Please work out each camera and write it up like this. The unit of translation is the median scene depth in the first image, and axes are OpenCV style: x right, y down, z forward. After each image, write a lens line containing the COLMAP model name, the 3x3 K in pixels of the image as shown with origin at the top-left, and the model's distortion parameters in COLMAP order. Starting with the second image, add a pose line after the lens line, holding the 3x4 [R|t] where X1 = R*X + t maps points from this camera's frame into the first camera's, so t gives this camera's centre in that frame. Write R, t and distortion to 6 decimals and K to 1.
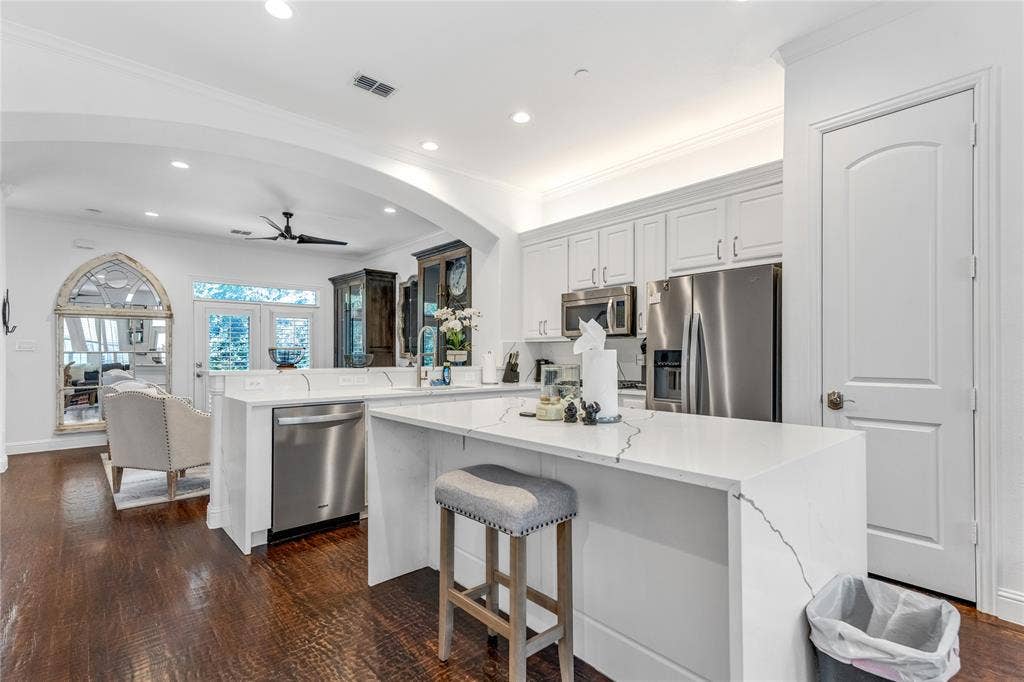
lens RADIAL K [[487.6, 0, 511.8], [0, 487.6, 345.1], [0, 0, 1]] dist [0.025316, -0.001028]
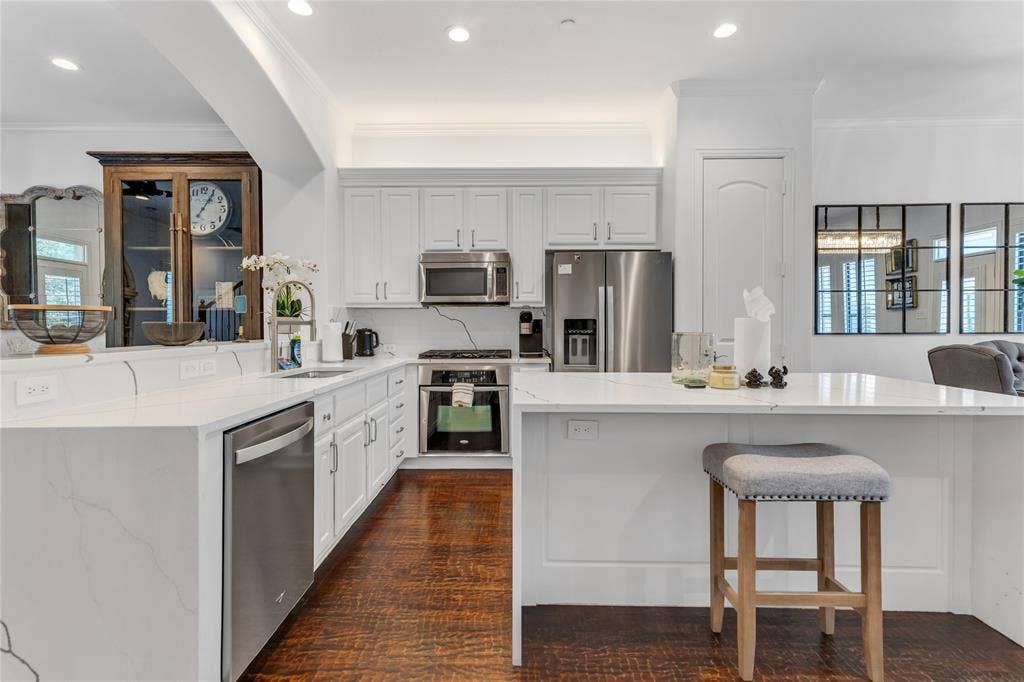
lens RADIAL K [[487.6, 0, 503.3], [0, 487.6, 326.0], [0, 0, 1]] dist [0.025316, -0.001028]
pose [[0.662706, -0.003952, 0.748869, -0.466049], [-0.015016, 0.999715, 0.018564, 0.006613], [-0.748729, -0.023548, 0.662458, 0.326199]]
